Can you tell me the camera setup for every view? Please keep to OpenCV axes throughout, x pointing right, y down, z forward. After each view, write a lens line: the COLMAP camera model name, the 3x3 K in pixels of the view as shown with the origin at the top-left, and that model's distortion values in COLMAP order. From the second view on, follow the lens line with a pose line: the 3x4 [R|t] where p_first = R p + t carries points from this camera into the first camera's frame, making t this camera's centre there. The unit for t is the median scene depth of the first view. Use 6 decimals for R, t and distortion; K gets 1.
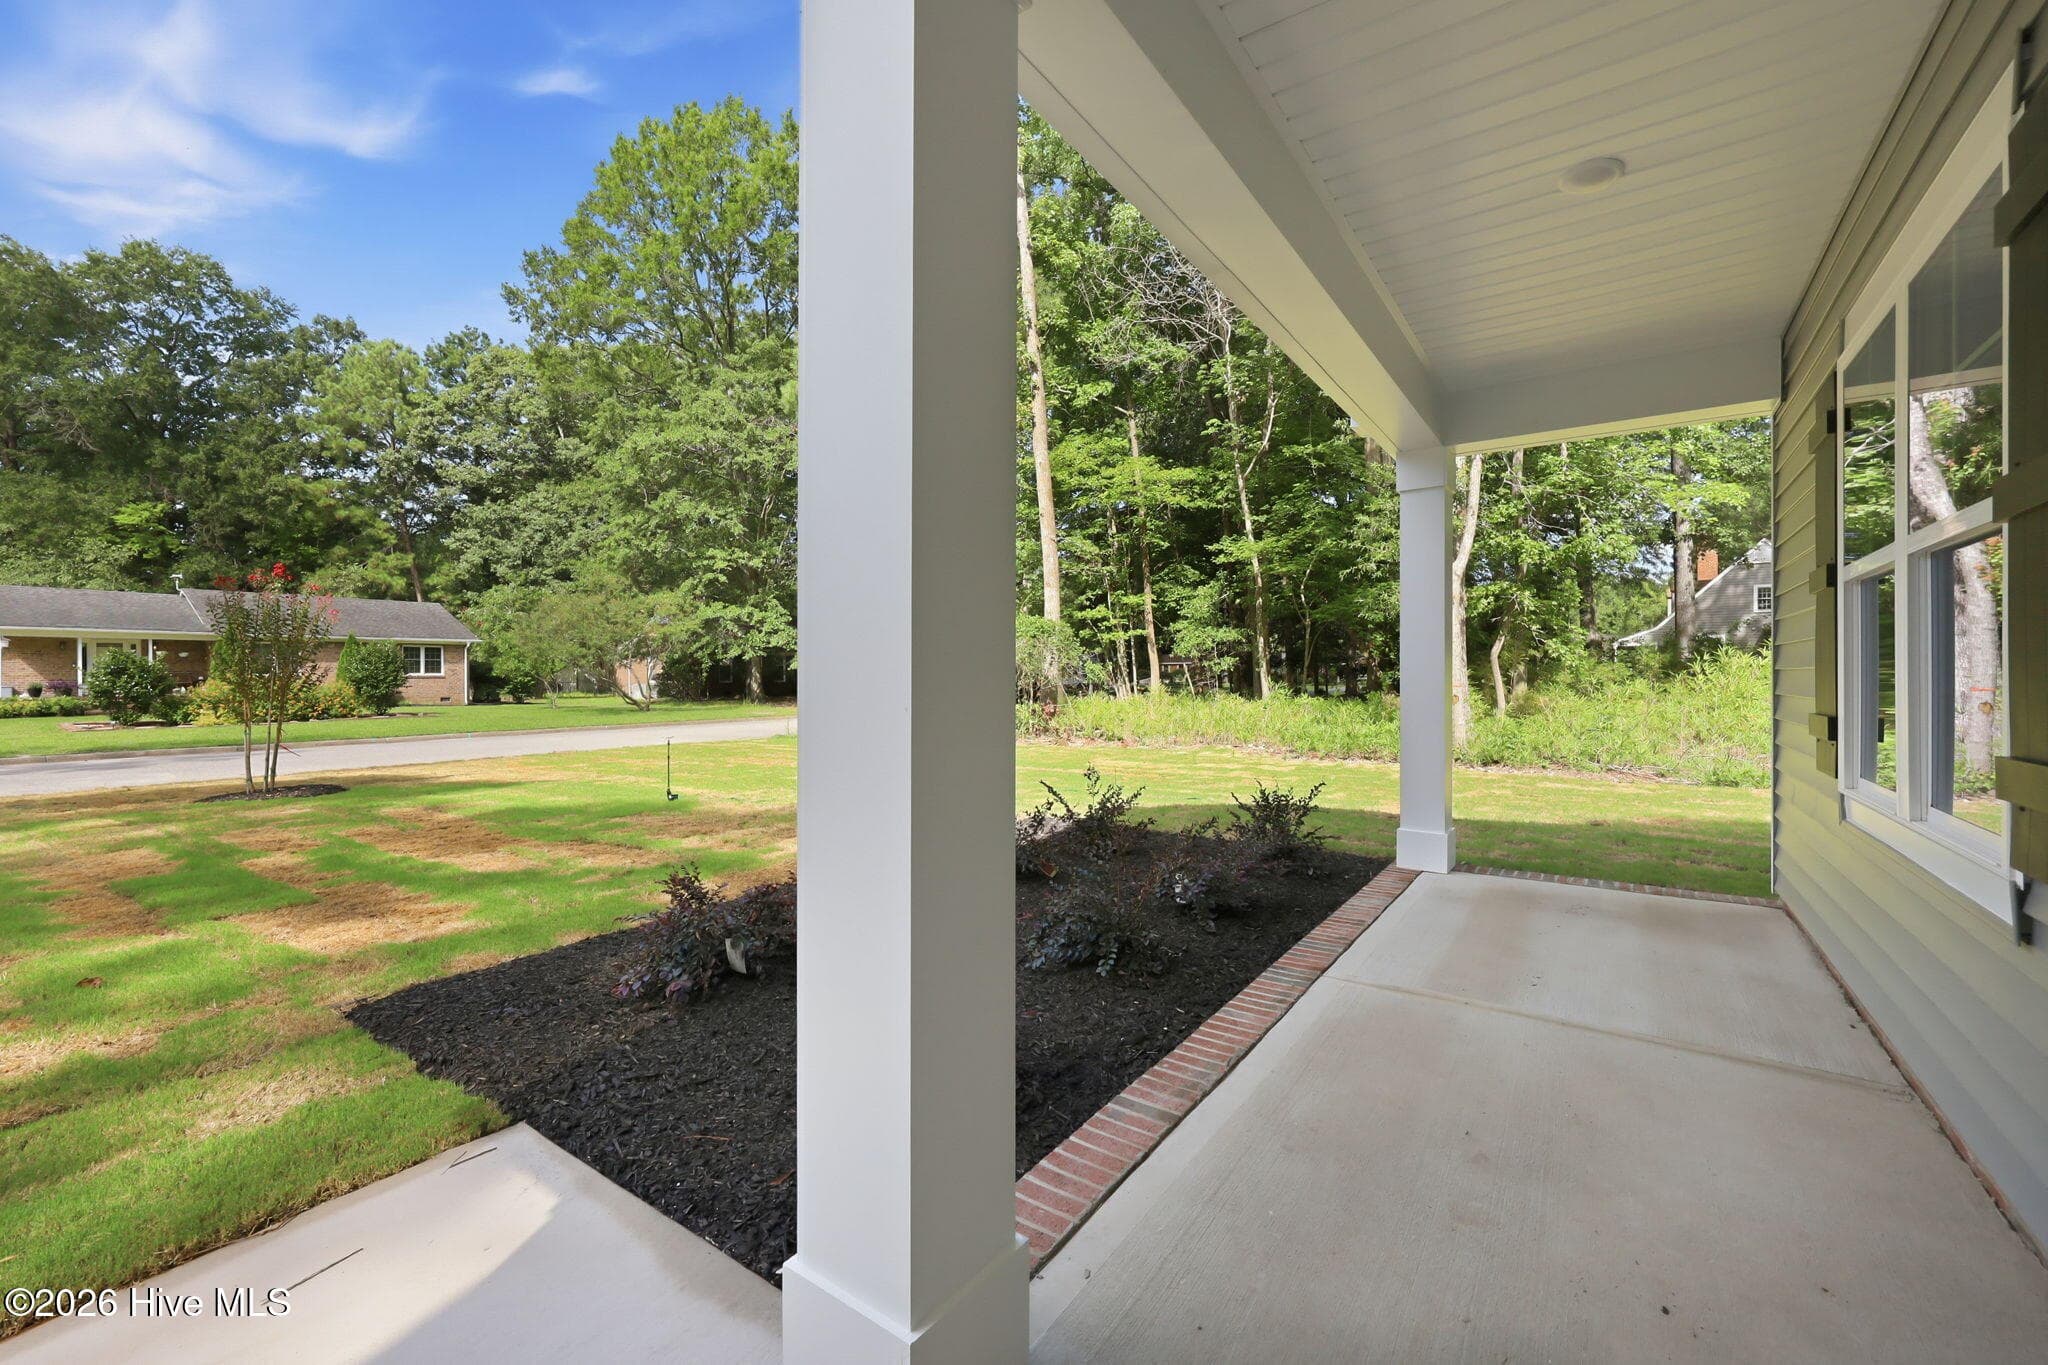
lens RADIAL K [[833.2, 0, 1022.5], [0, 833.2, 678.0], [0, 0, 1]] dist [-0.007243, 0.000021]
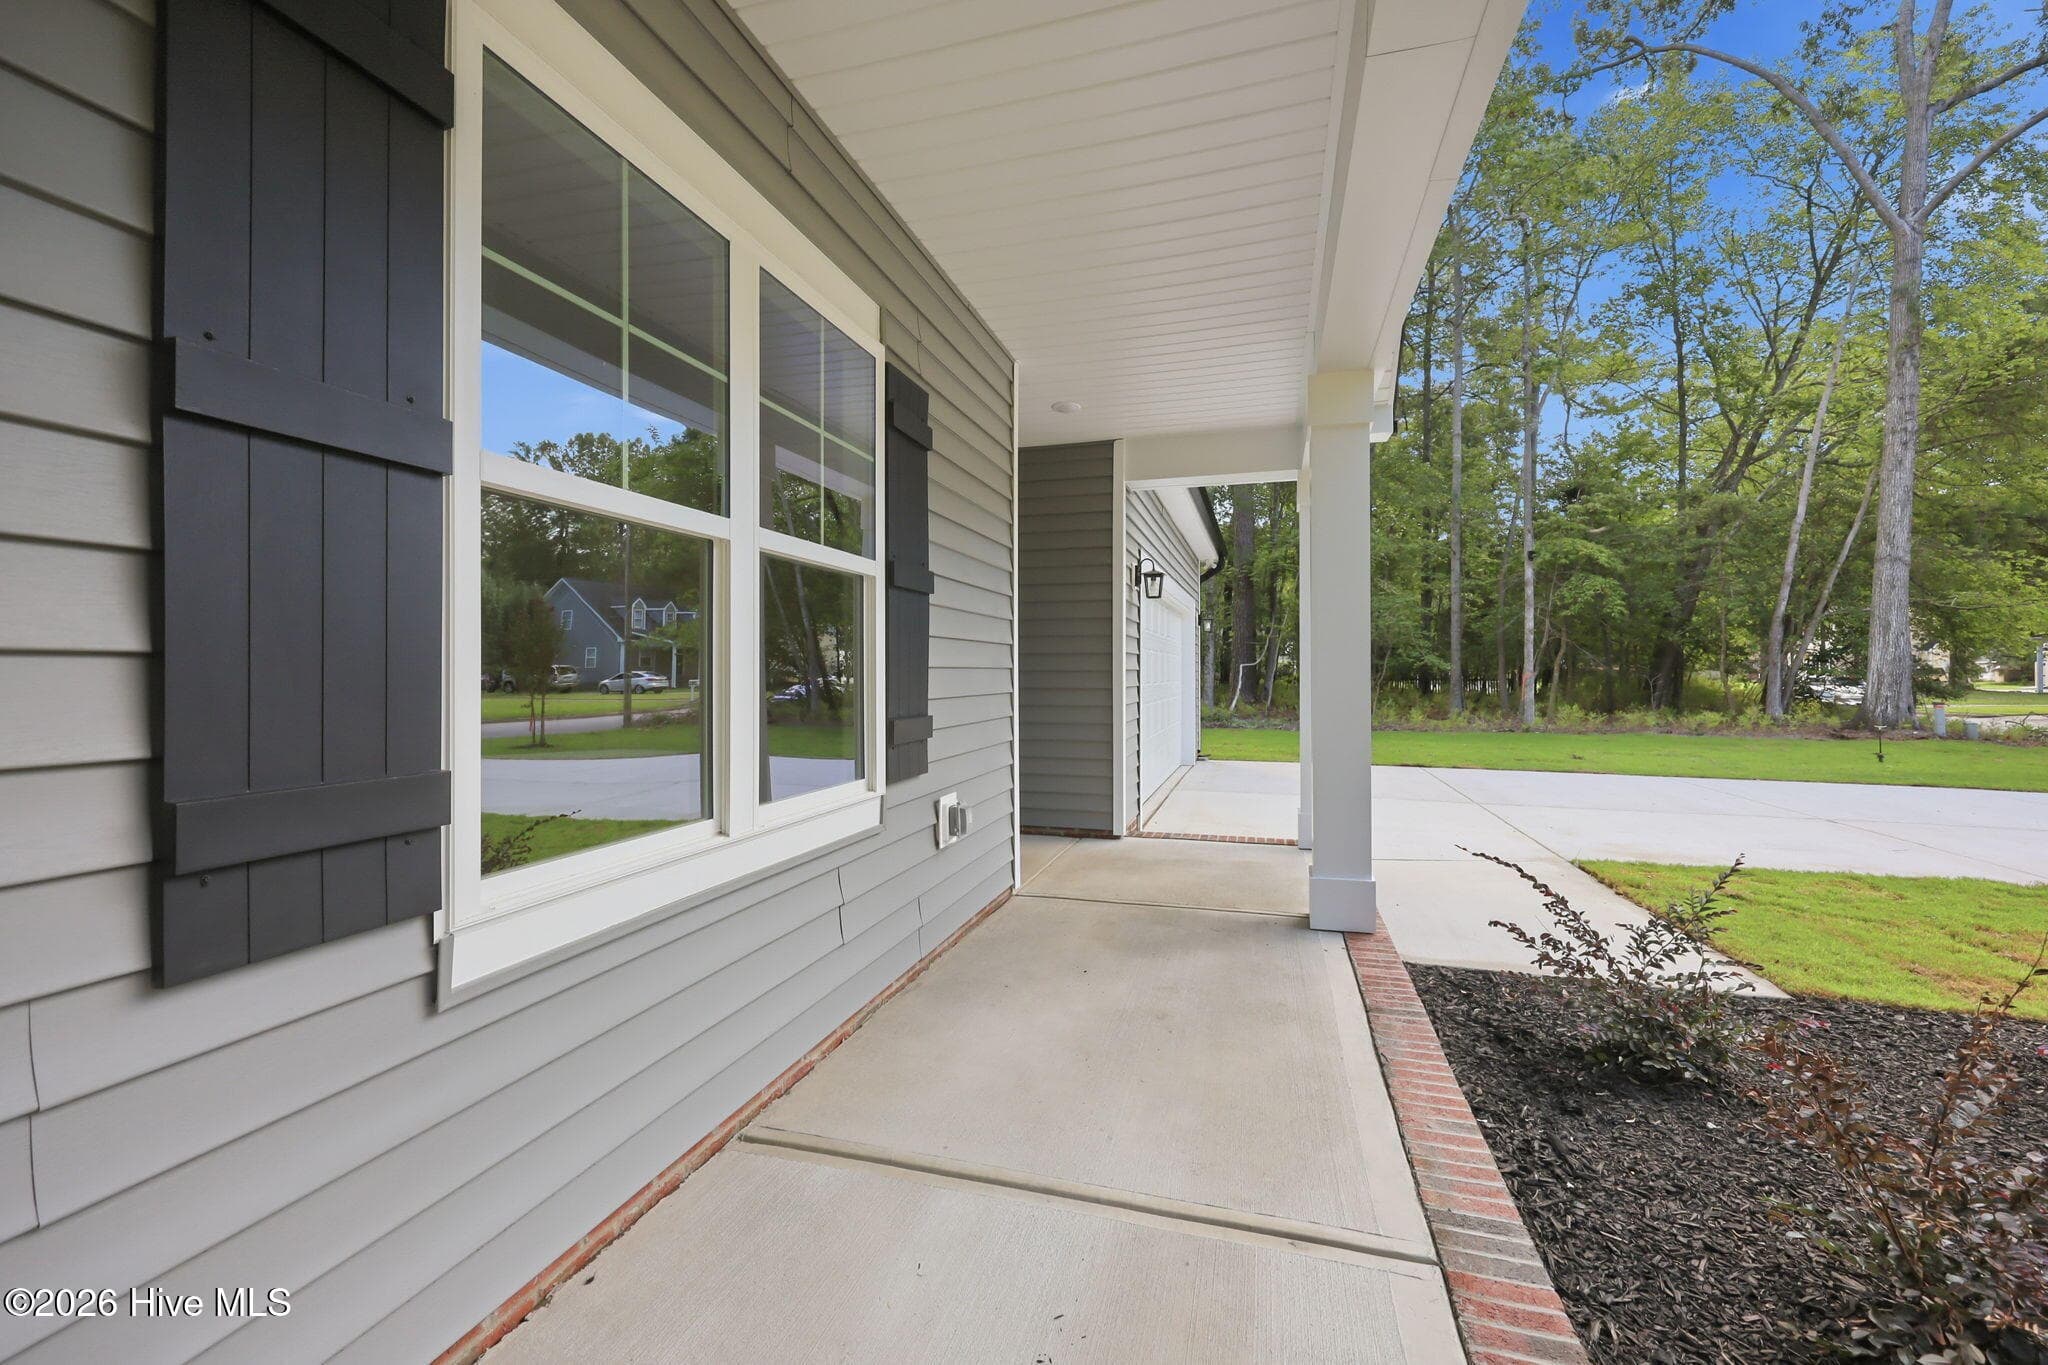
lens RADIAL K [[833.2, 0, 1021.9], [0, 833.2, 673.4], [0, 0, 1]] dist [-0.007243, 0.000021]
pose [[-0.947487, 0.006181, -0.319736, 1.106555], [0.006548, 0.999979, -0.000075, -0.004690], [0.319729, -0.002165, -0.947507, 2.043202]]
